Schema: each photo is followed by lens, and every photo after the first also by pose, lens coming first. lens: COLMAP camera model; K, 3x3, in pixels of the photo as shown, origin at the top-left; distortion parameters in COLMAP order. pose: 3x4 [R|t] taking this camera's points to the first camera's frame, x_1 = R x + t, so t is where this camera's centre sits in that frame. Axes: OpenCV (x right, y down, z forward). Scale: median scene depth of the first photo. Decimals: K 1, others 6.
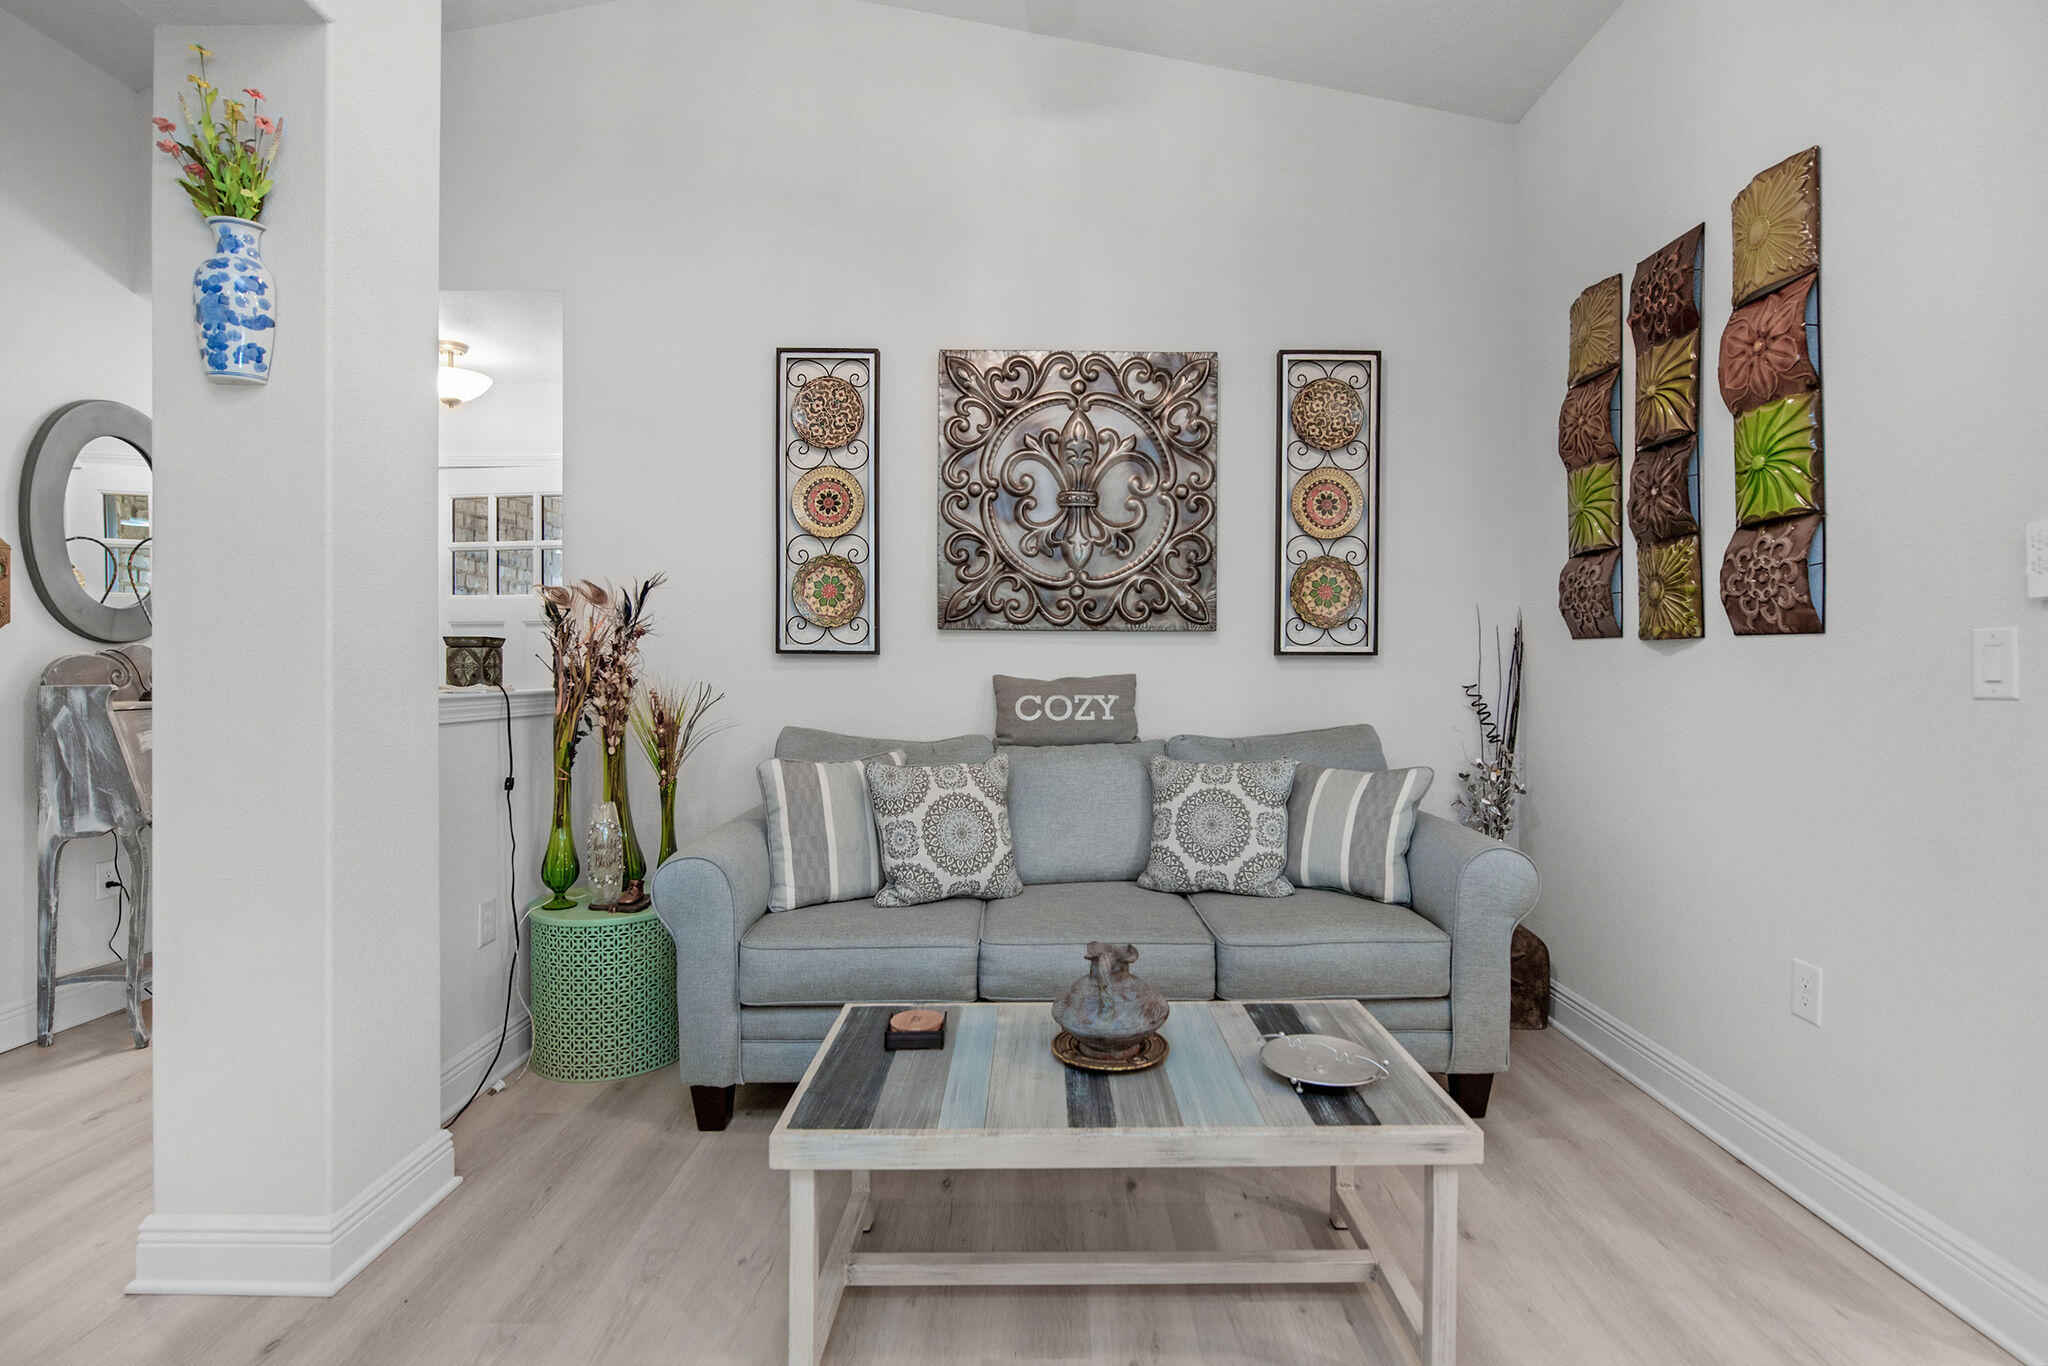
lens RADIAL K [[990.4, 0, 1040.5], [0, 990.4, 642.7], [0, 0, 1]] dist [-0.003189, 0.000098]
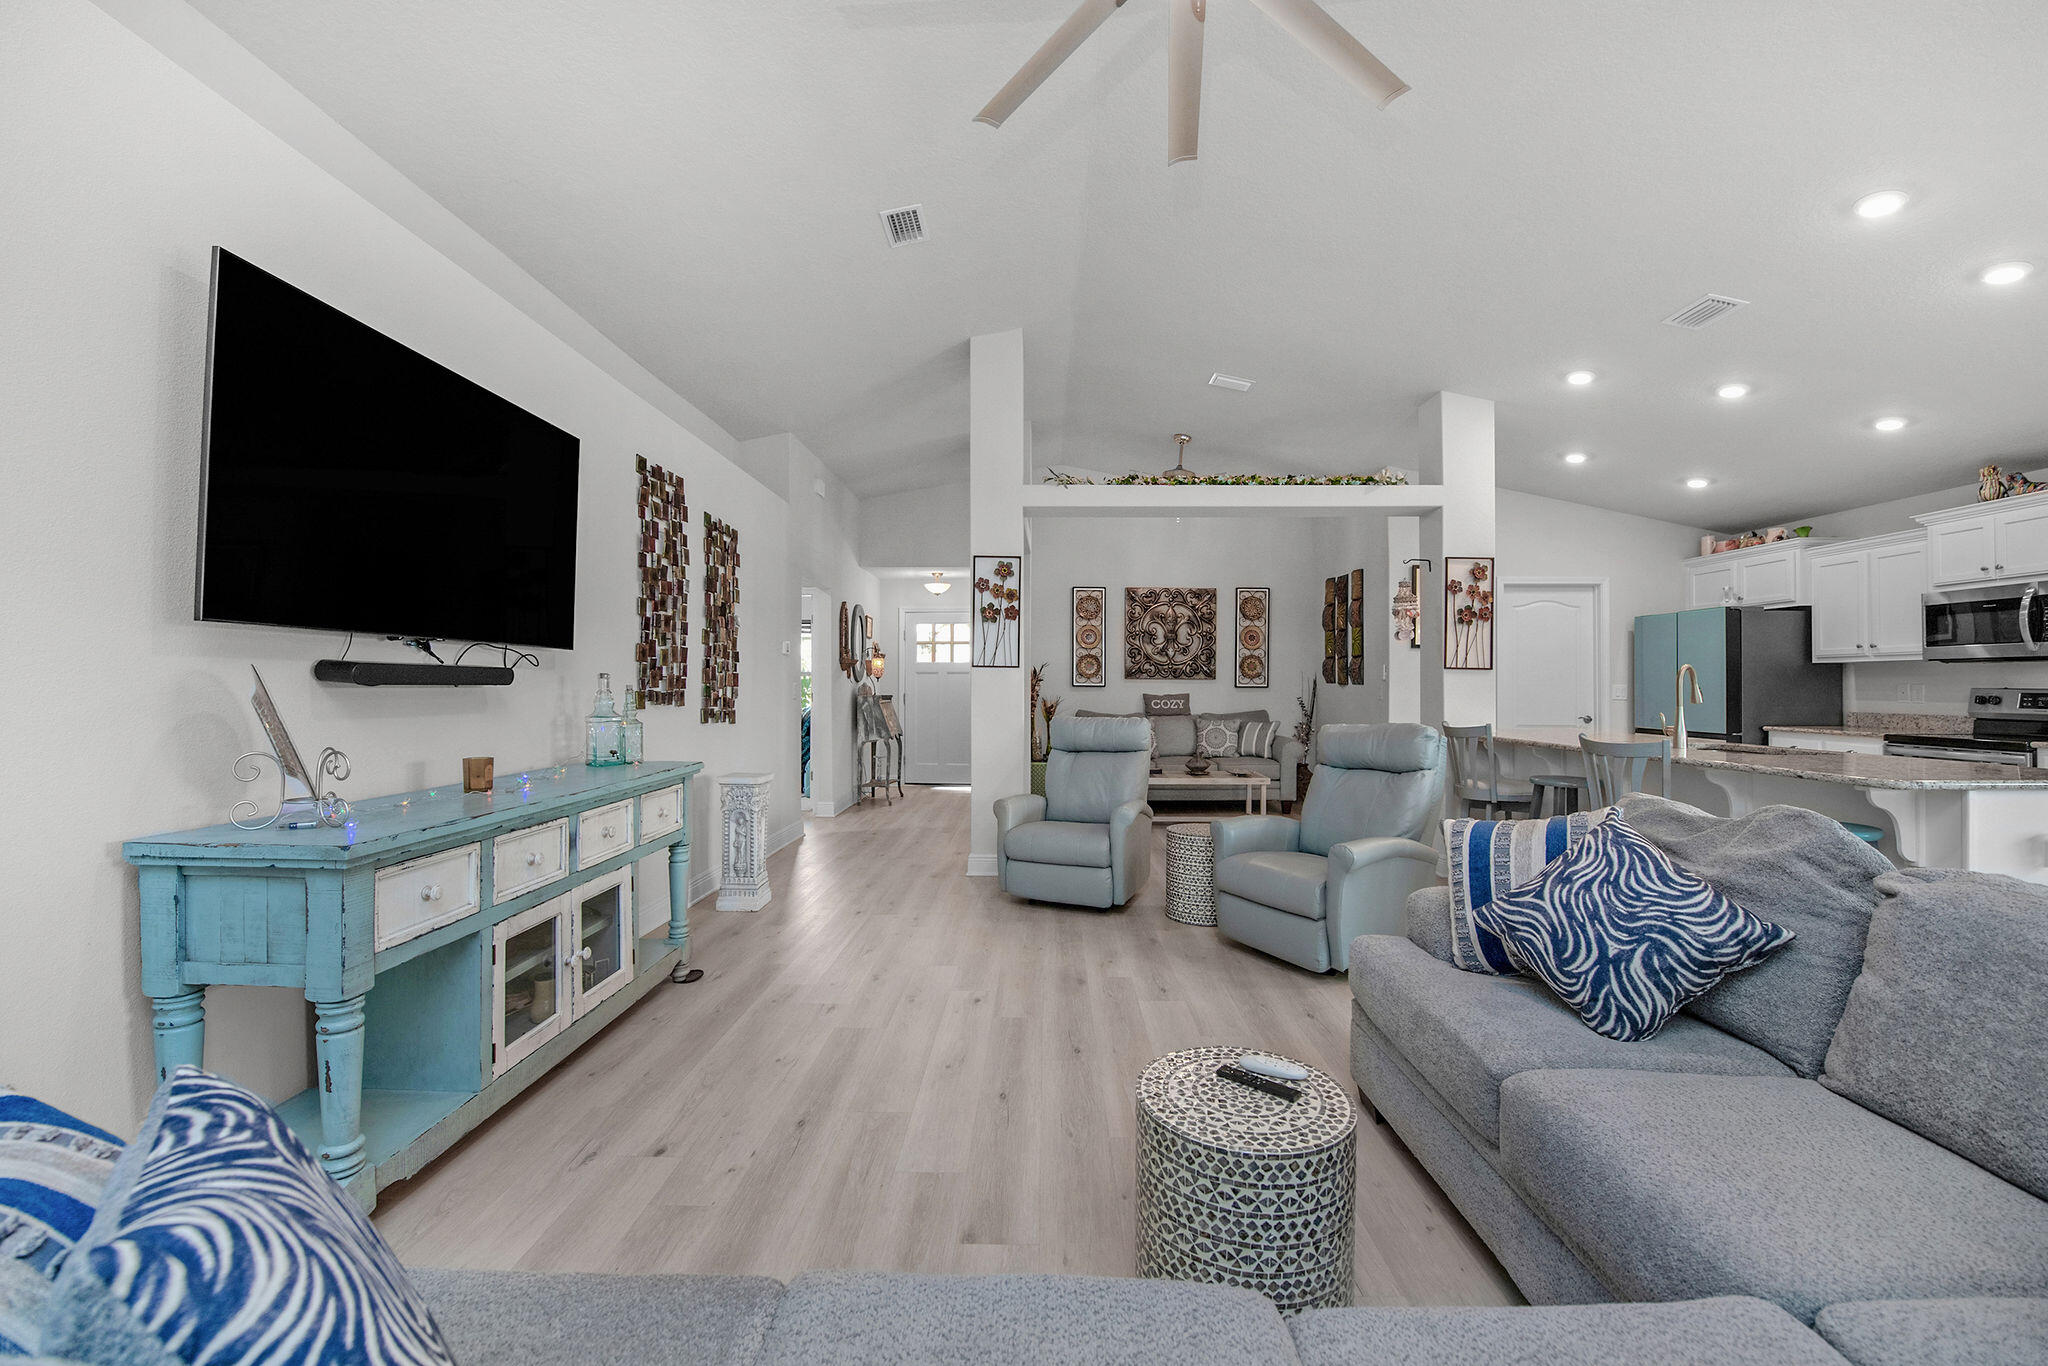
lens RADIAL K [[829.9, 0, 1024.0], [0, 829.9, 683.0], [0, 0, 1]] dist [-0.019706, -0.000983]
pose [[0.999701, 0.003569, -0.024174, -0.355584], [-0.003078, 0.999789, 0.020291, -0.050994], [0.024241, -0.020210, 0.999502, -1.589951]]
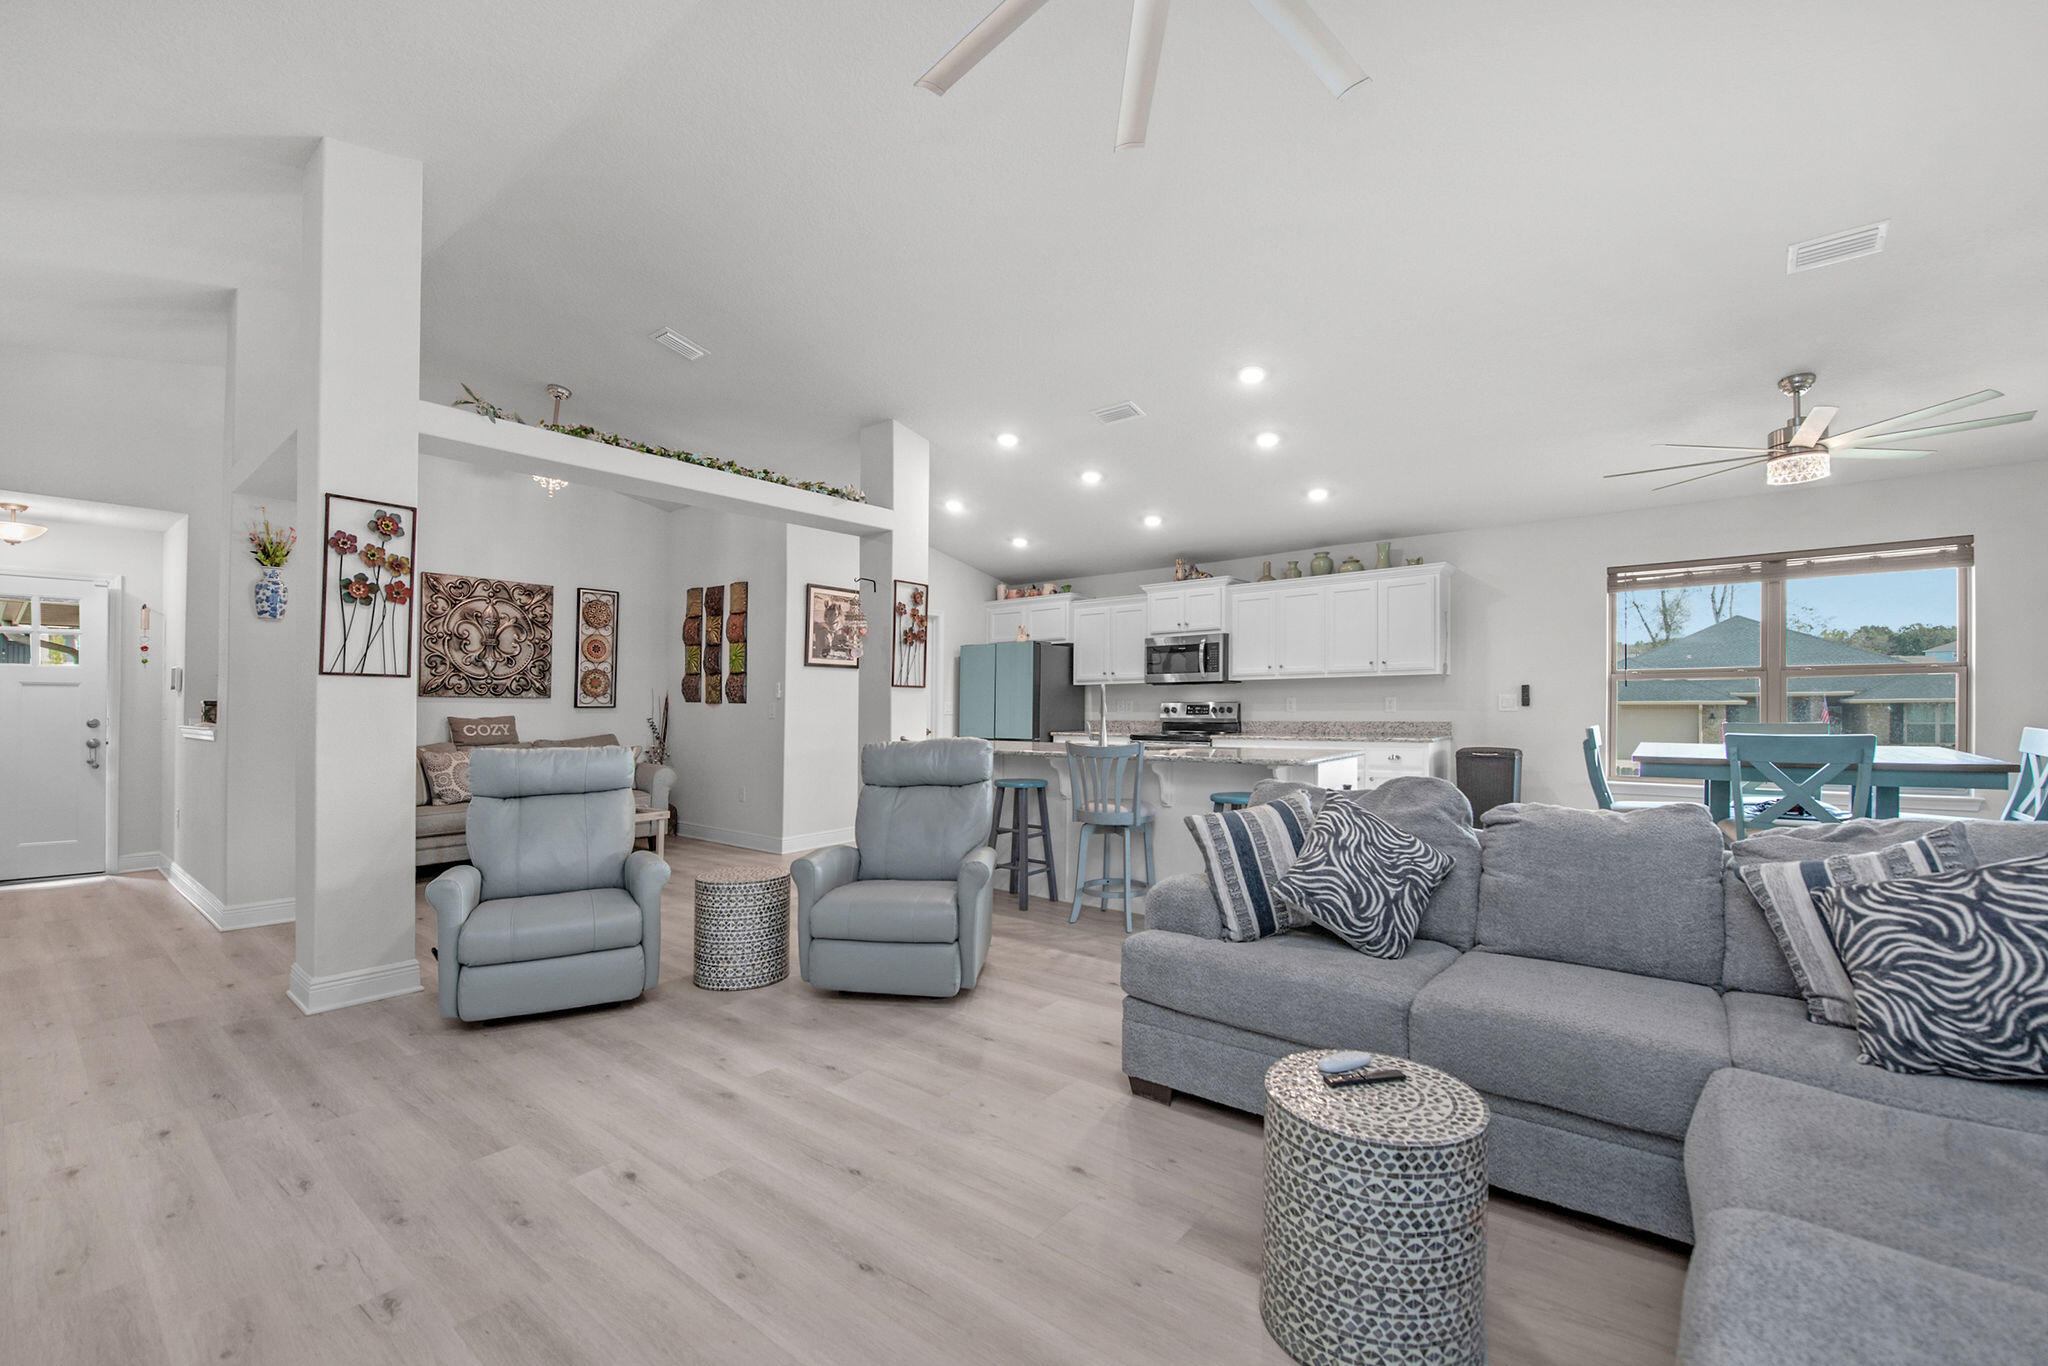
lens RADIAL K [[859.3, 0, 1021.4], [0, 859.3, 699.3], [0, 0, 1]] dist [-0.006330, -0.000764]
pose [[0.633794, 0.003819, 0.773492, -0.744463], [-0.013060, 0.999898, 0.005764, -0.036222], [-0.773391, -0.013754, 0.633780, -1.286625]]
